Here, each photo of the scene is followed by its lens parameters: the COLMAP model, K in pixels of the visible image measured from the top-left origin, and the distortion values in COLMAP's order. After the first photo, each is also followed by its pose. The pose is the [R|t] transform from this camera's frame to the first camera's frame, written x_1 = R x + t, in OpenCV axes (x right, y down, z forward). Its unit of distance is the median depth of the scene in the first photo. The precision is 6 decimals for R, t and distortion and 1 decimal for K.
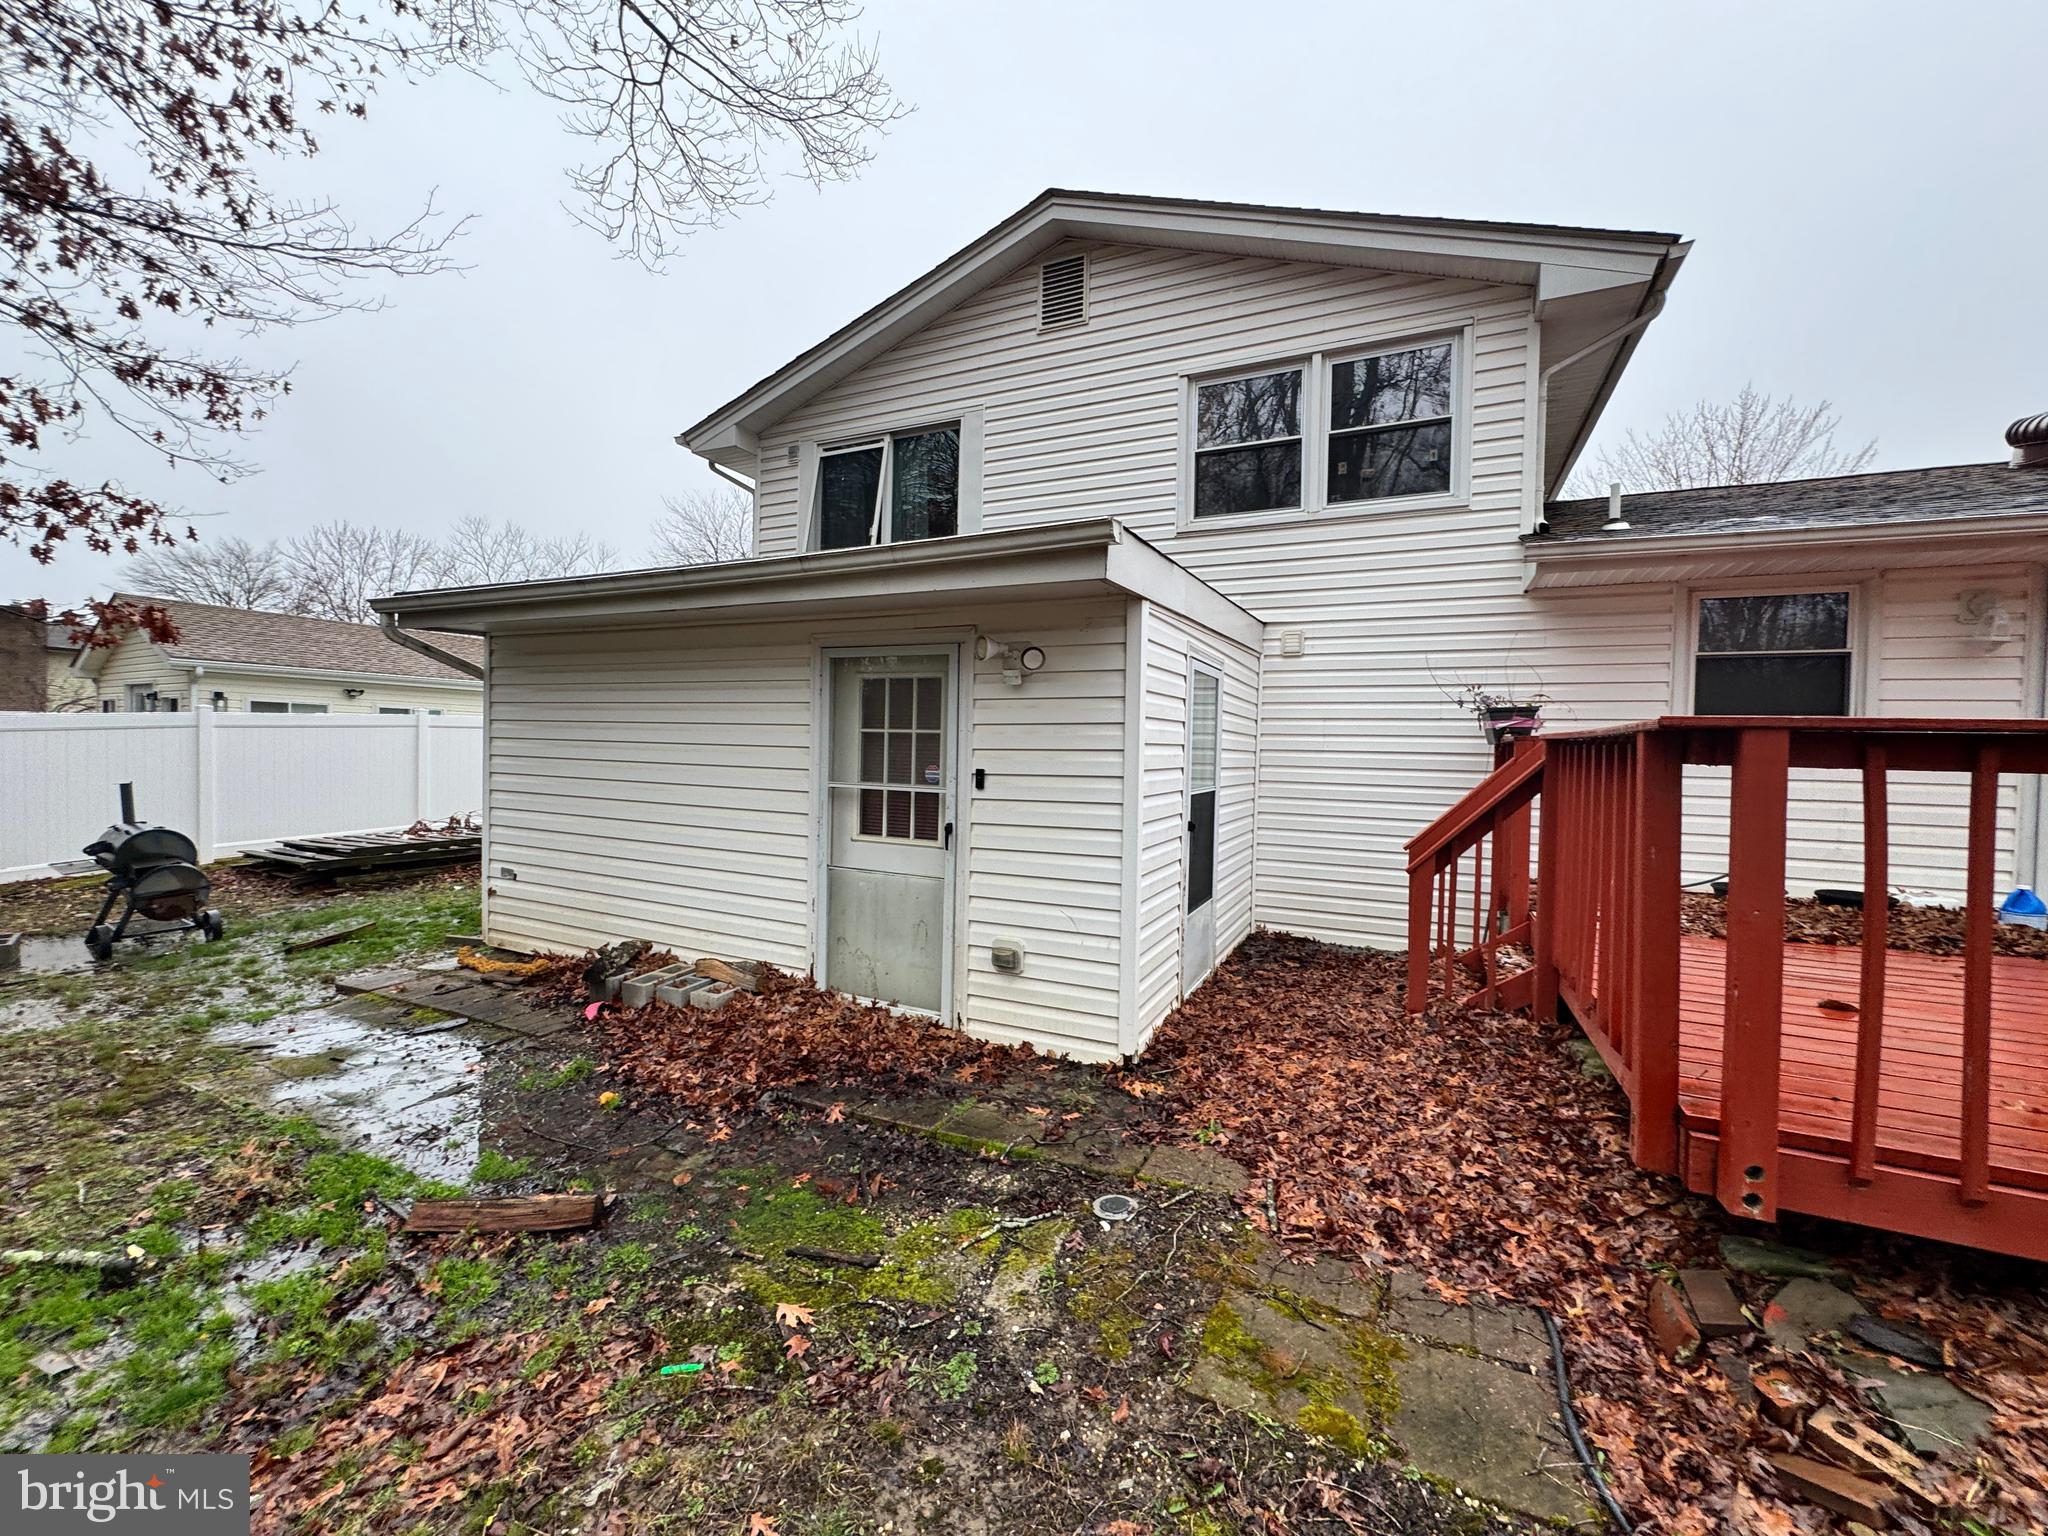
lens RADIAL K [[814.4, 0, 1028.2], [0, 814.4, 769.9], [0, 0, 1]] dist [-0.003250, 0.000724]
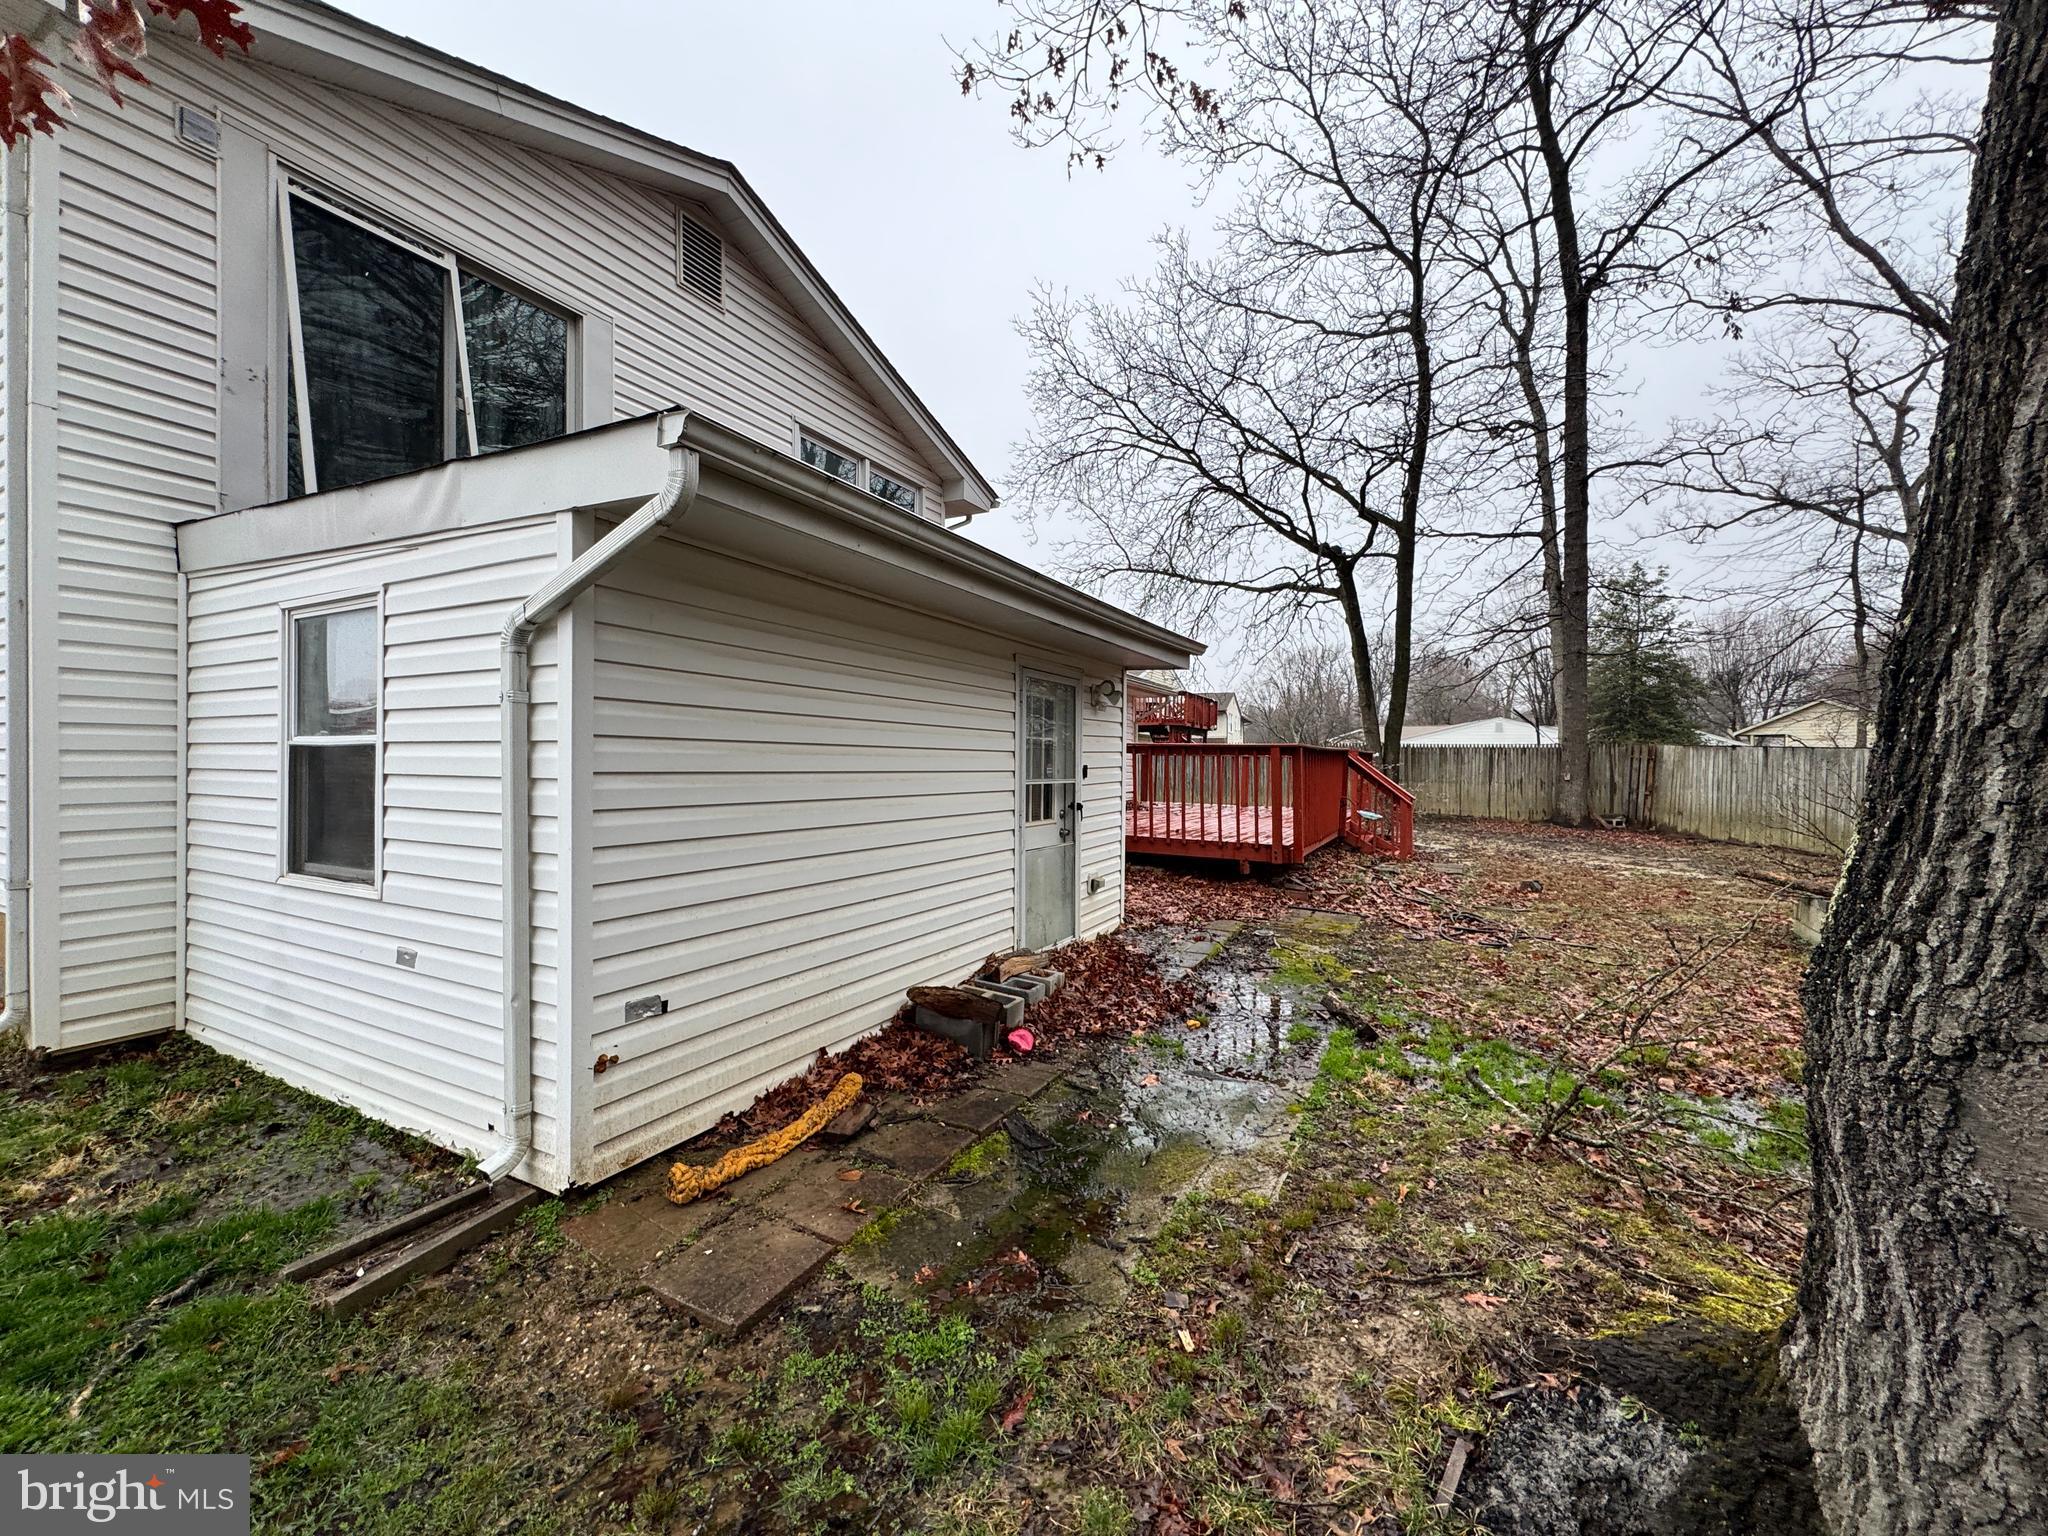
lens RADIAL K [[814.4, 0, 1029.1], [0, 814.4, 766.4], [0, 0, 1]] dist [-0.003250, 0.000724]
pose [[0.042019, -0.031019, 0.998635, -1.395780], [0.015864, 0.999413, 0.030376, -0.040593], [-0.998991, 0.014566, 0.042486, 0.918853]]
